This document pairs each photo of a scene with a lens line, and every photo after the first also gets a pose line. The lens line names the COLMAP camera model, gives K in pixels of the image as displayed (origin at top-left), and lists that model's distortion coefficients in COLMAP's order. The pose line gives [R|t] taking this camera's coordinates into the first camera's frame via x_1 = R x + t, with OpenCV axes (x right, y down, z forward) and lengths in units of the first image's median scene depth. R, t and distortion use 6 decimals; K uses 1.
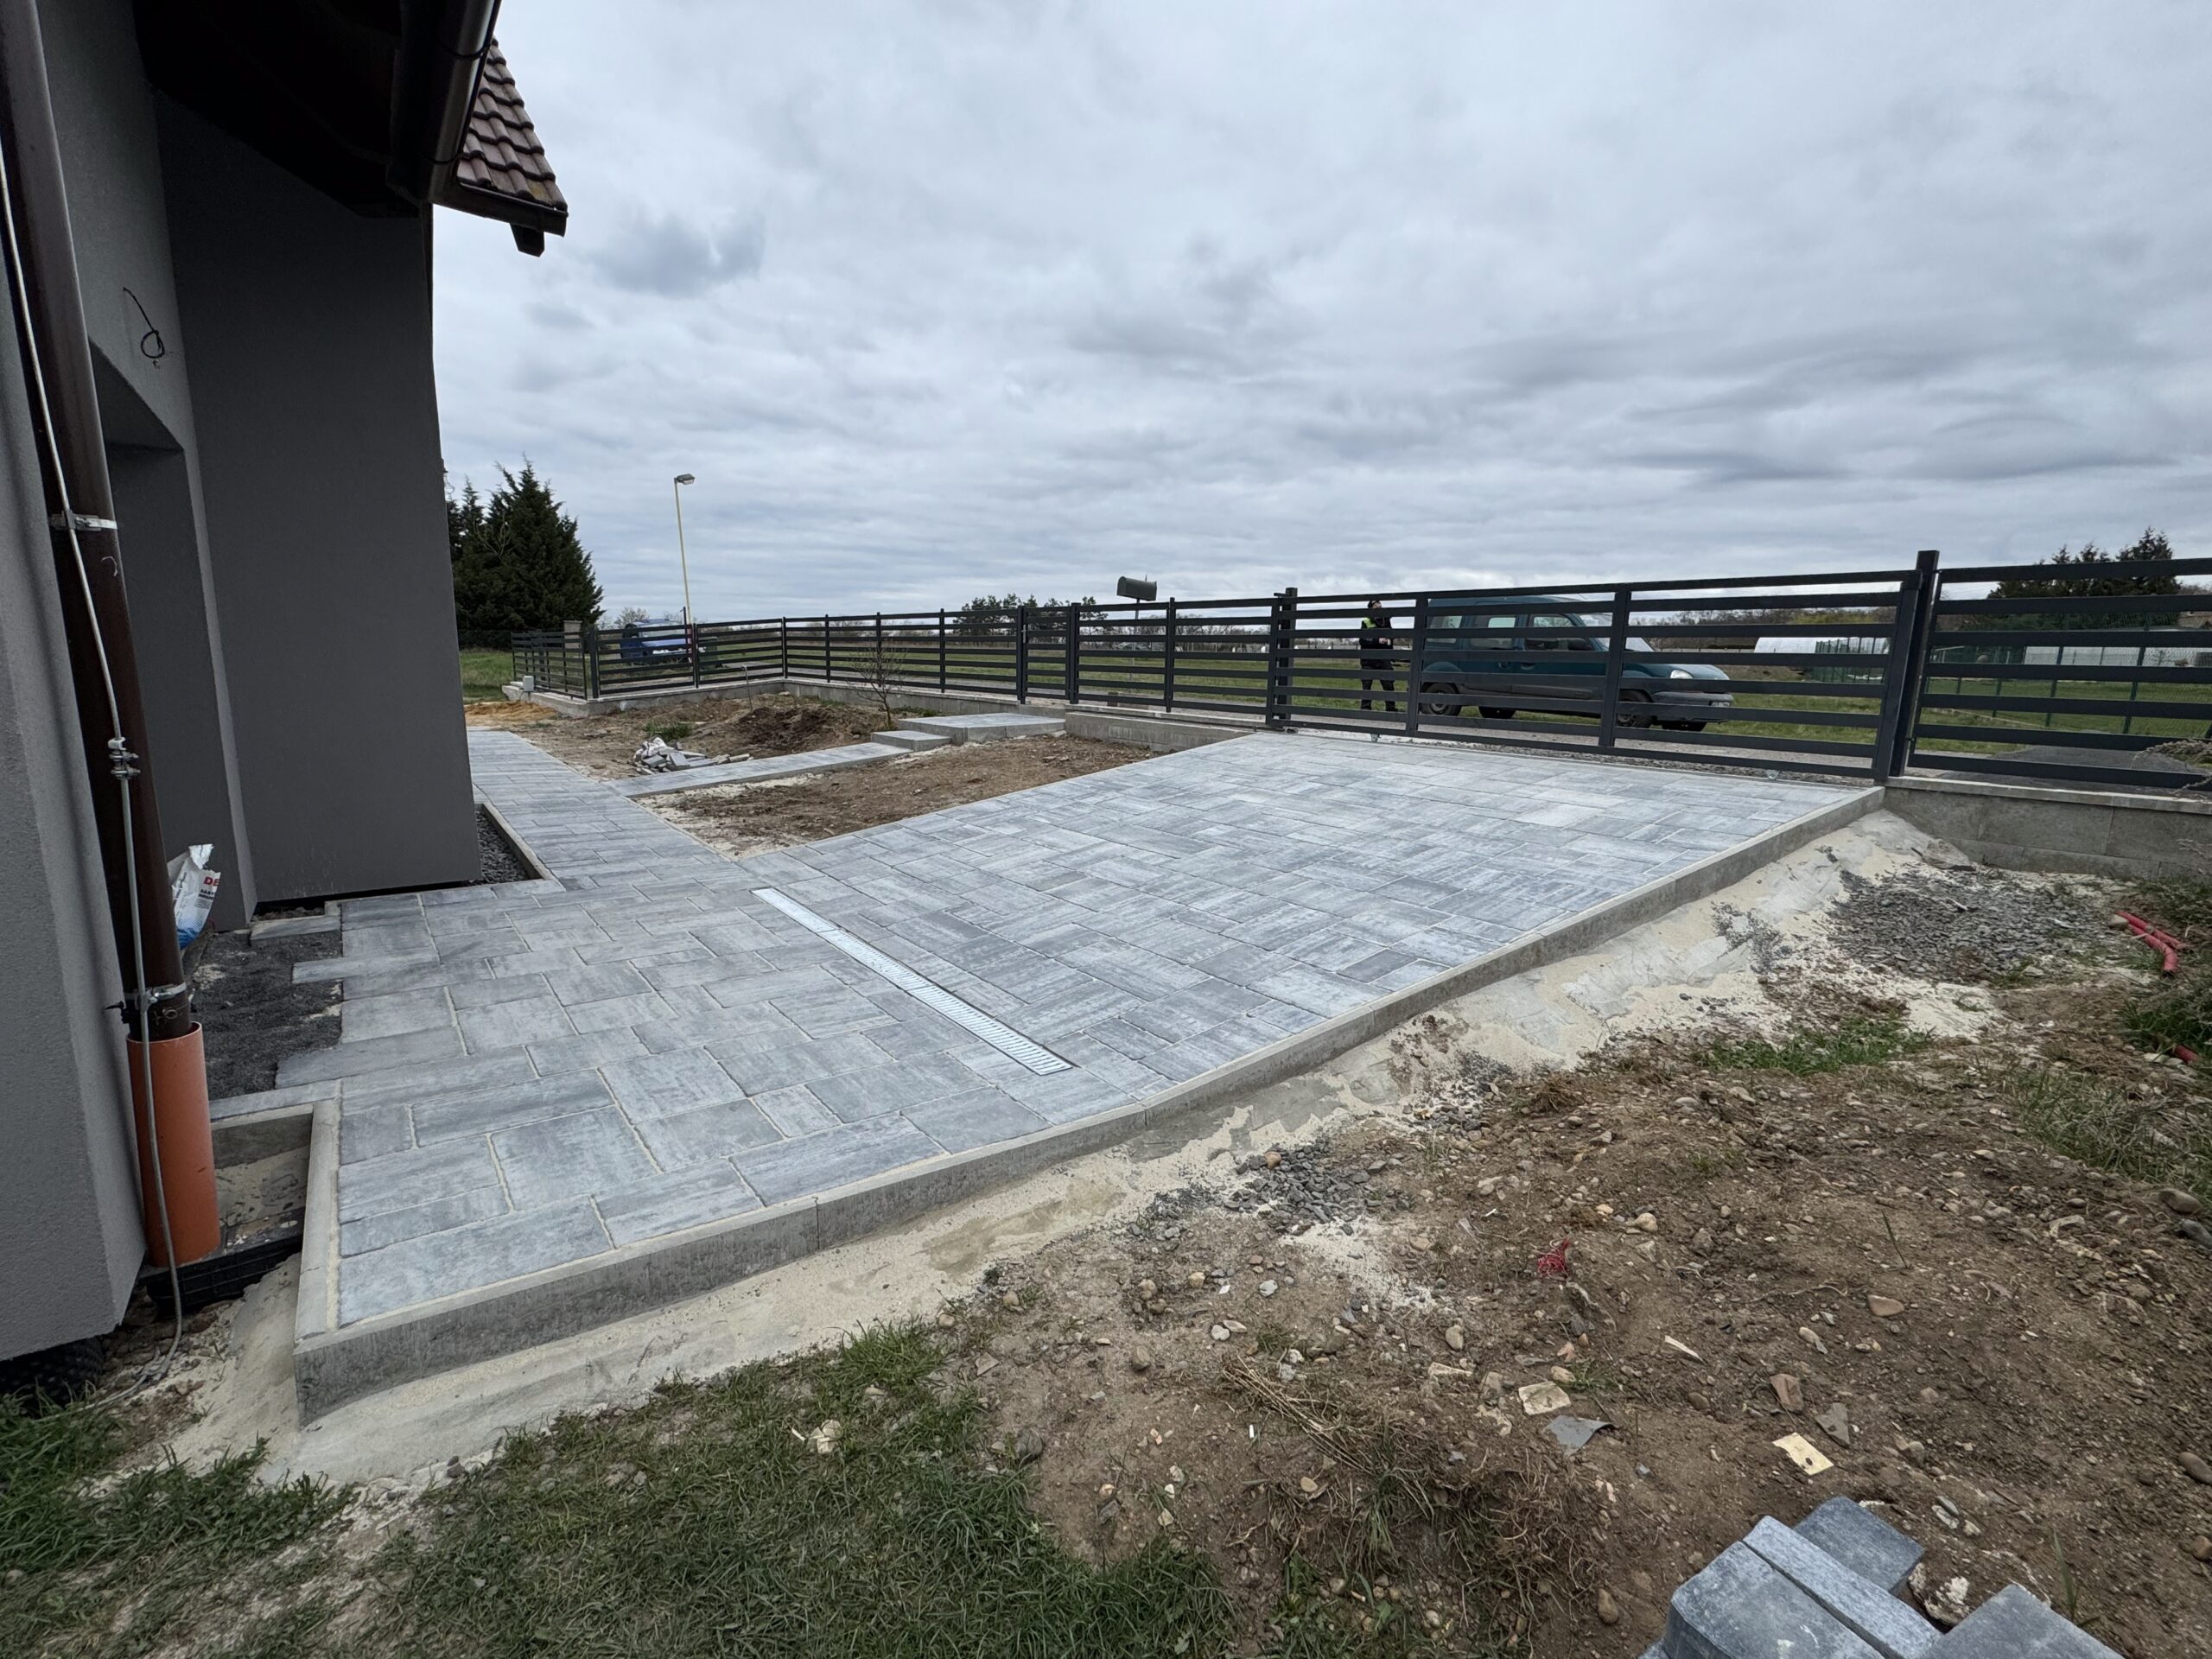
lens RADIAL K [[985.3, 0, 1098.7], [0, 985.3, 836.2], [0, 0, 1]] dist [-0.002162, -0.000601]
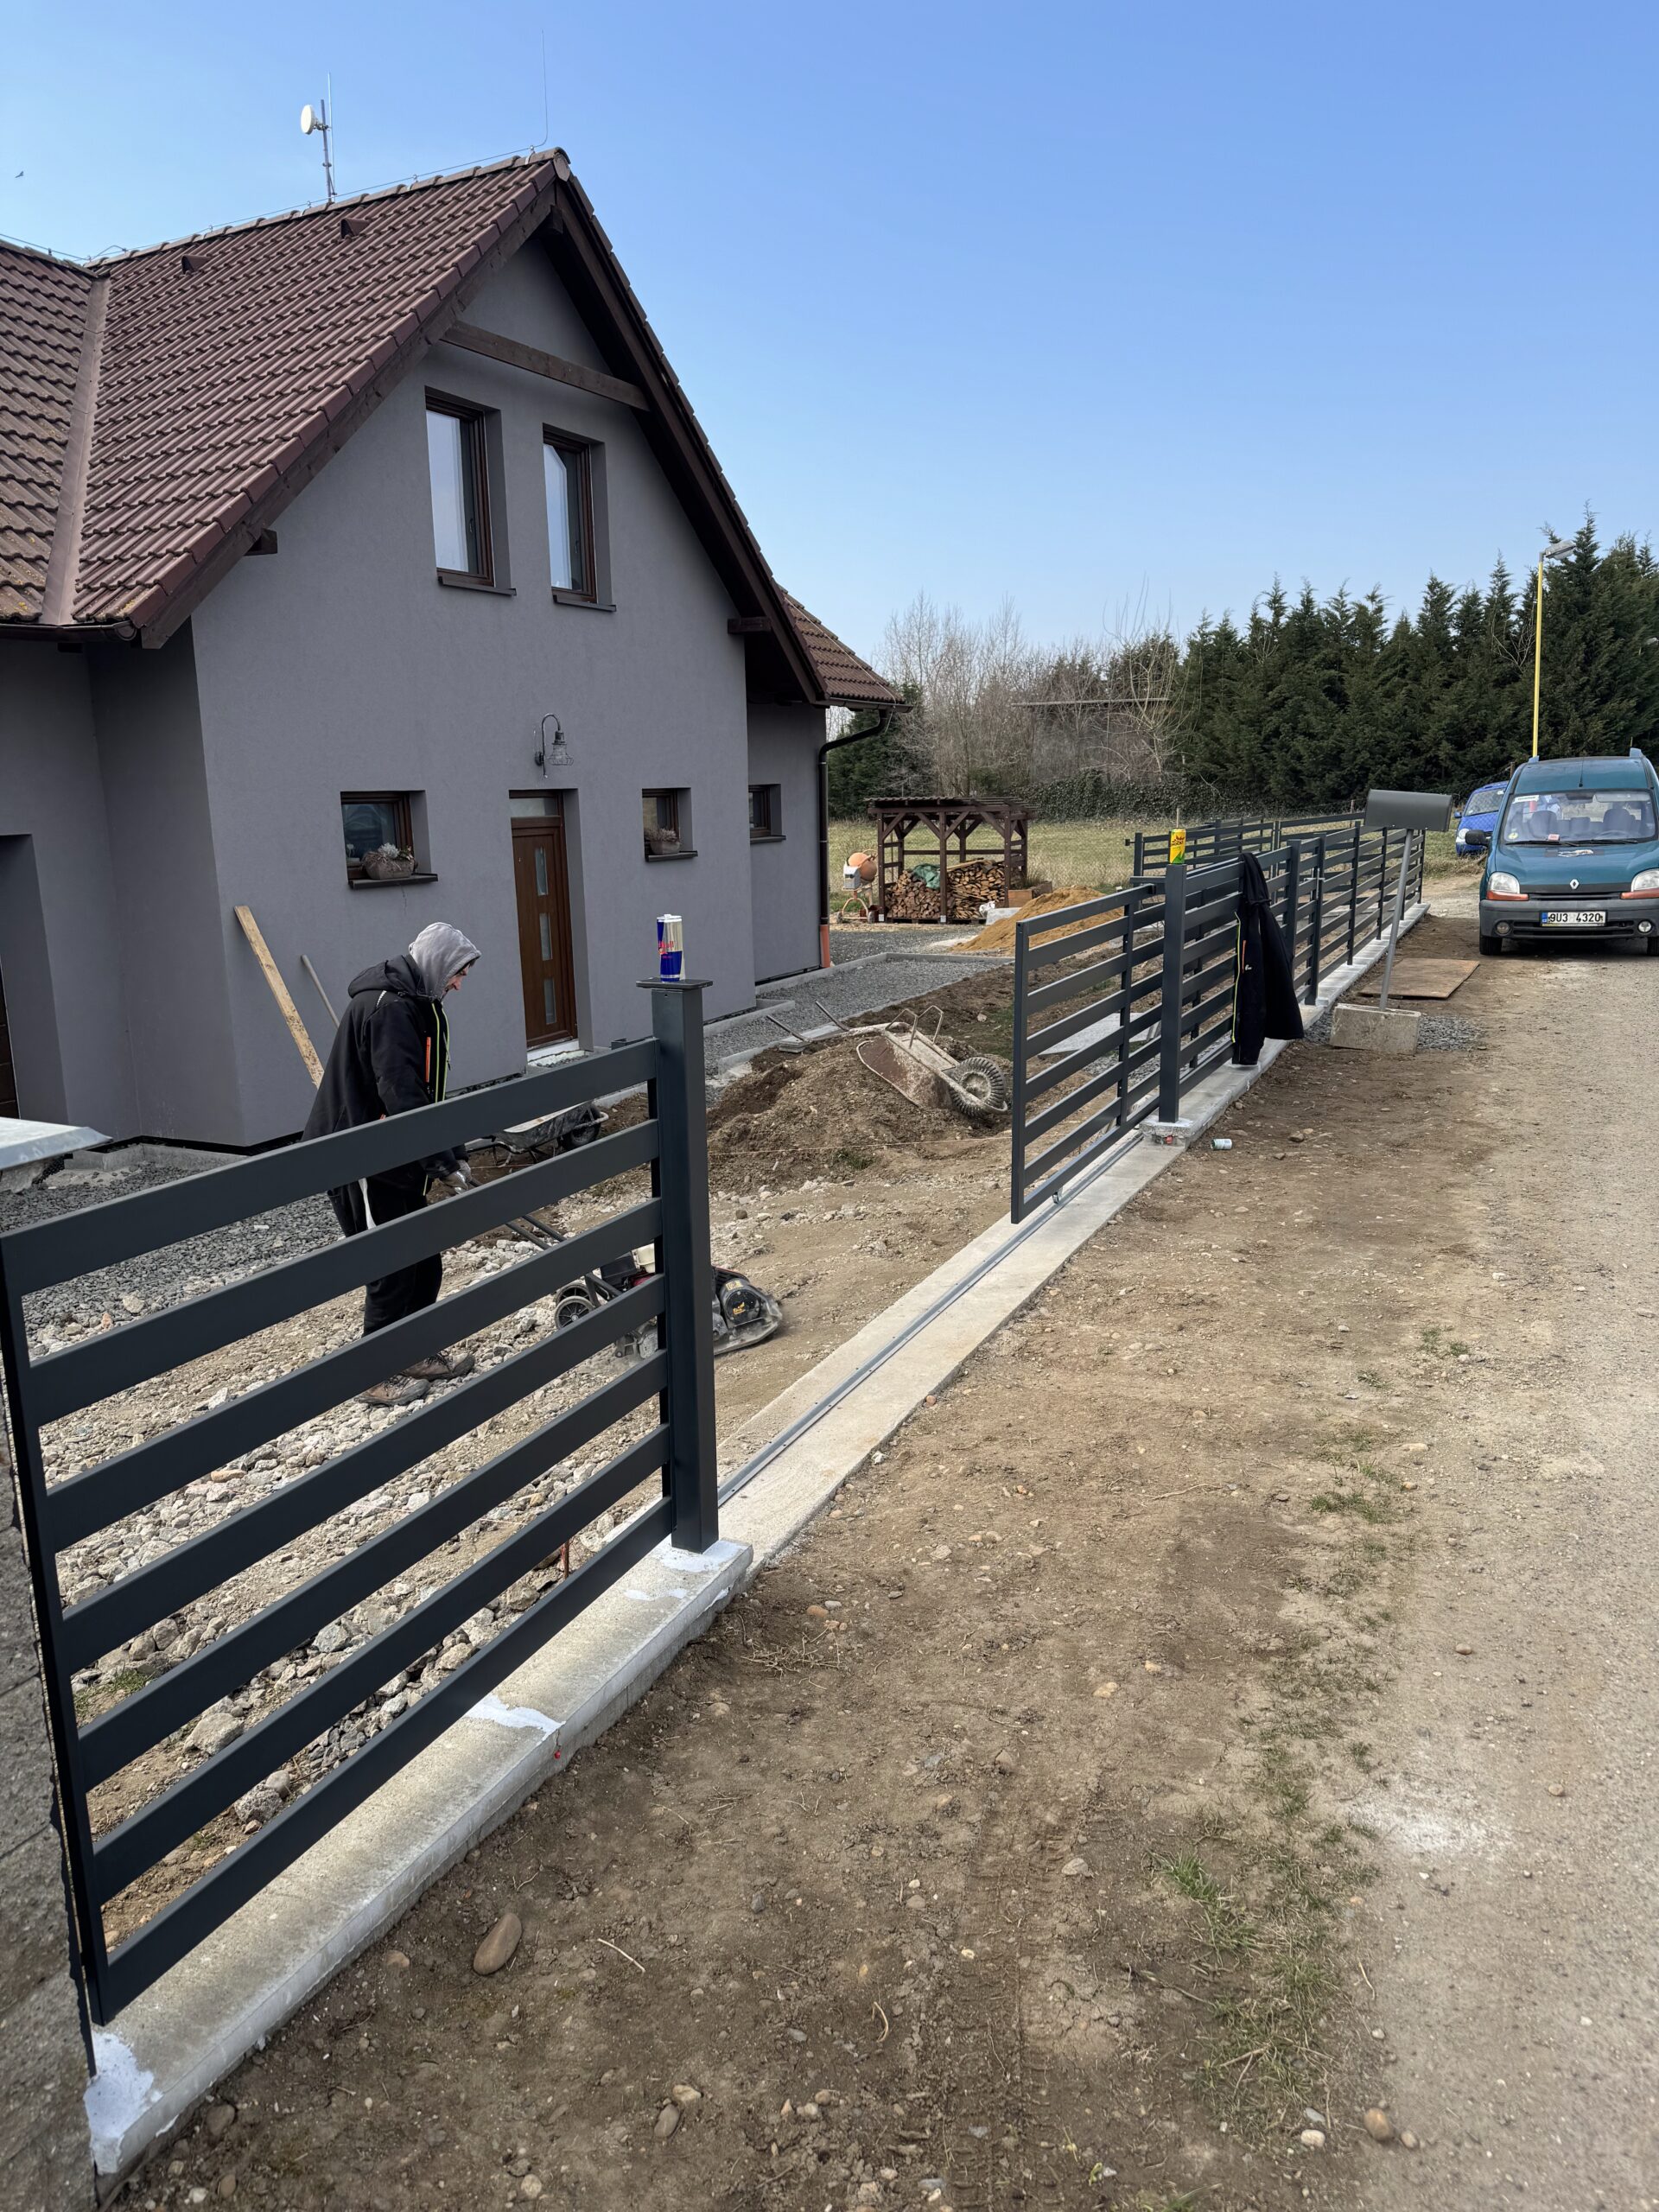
lens RADIAL K [[1544.3, 0, 816.3], [0, 1544.3, 1102.7], [0, 0, 1]] dist [0.091667, -0.119099]
pose [[0.441121, 0.156811, -0.883642, 0.794327], [-0.133849, 0.985100, 0.107997, -0.179500], [0.887410, 0.070634, 0.455537, 0.438520]]
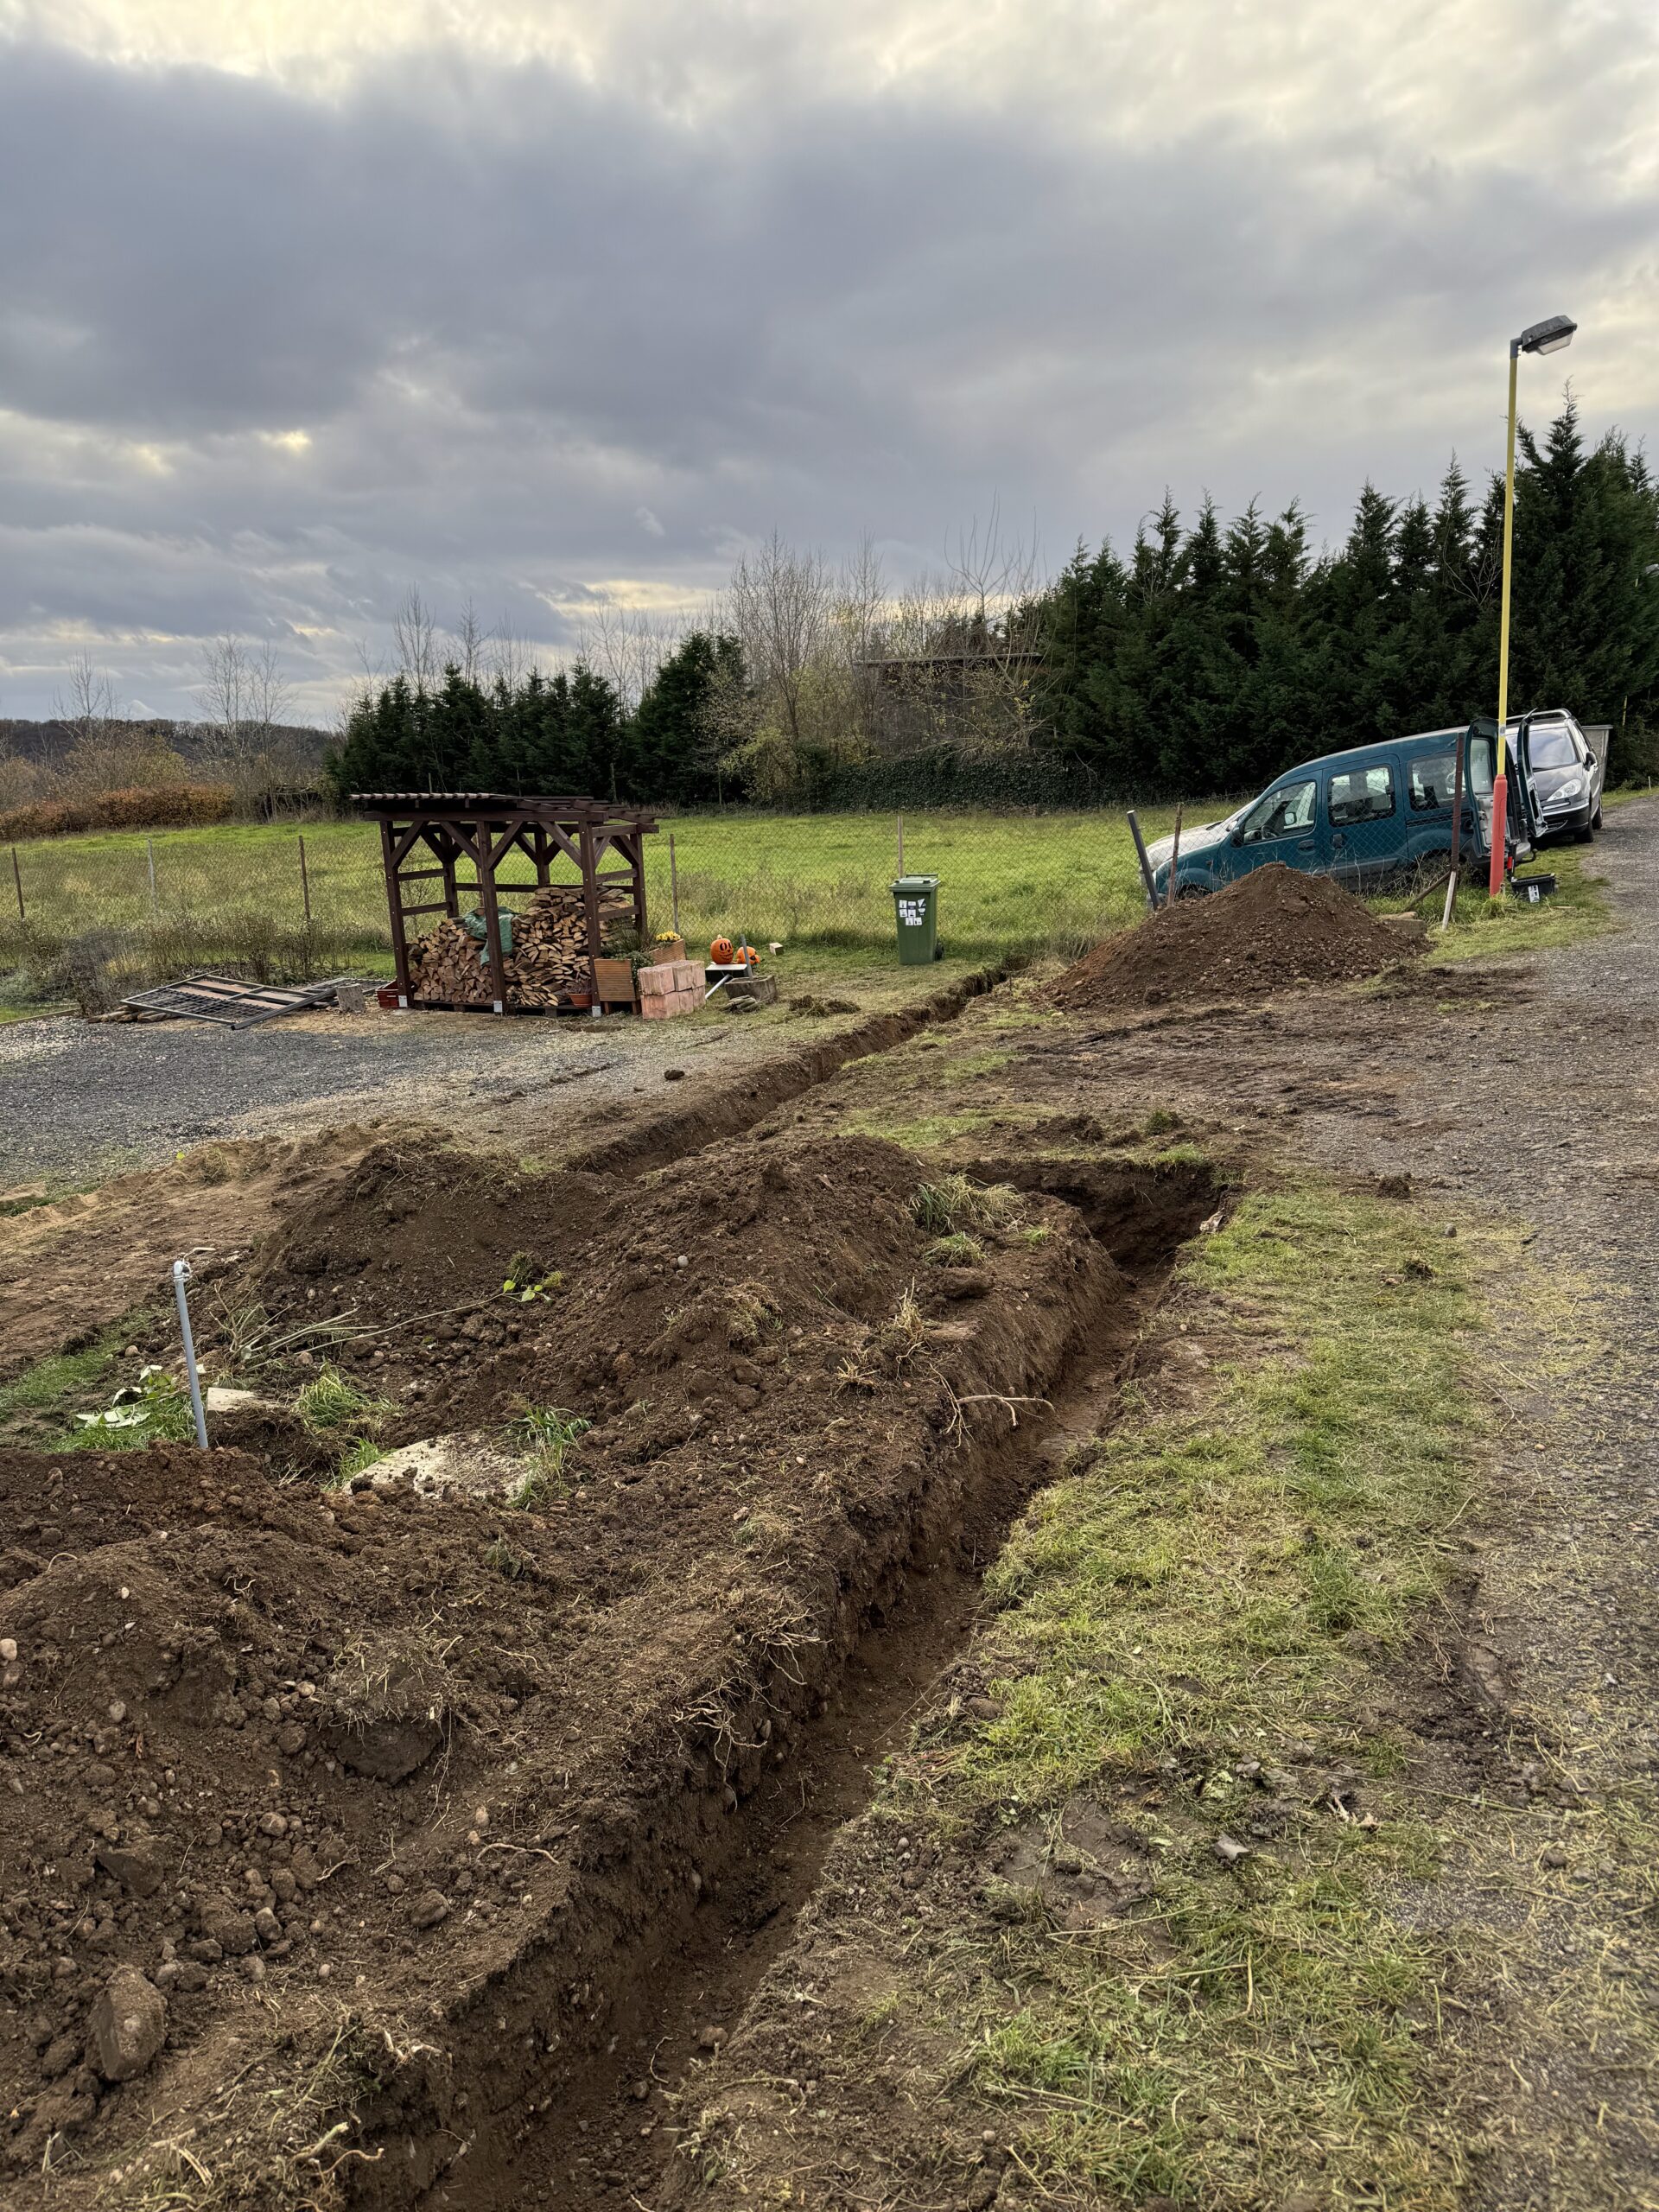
lens RADIAL K [[1544.3, 0, 842.6], [0, 1544.3, 1104.4], [0, 0, 1]] dist [0.091667, -0.119099]
pose [[0.472677, 0.164338, -0.865777, -0.082390], [-0.123691, 0.985104, 0.119458, -0.378120], [0.872512, 0.050623, 0.485963, 1.461869]]
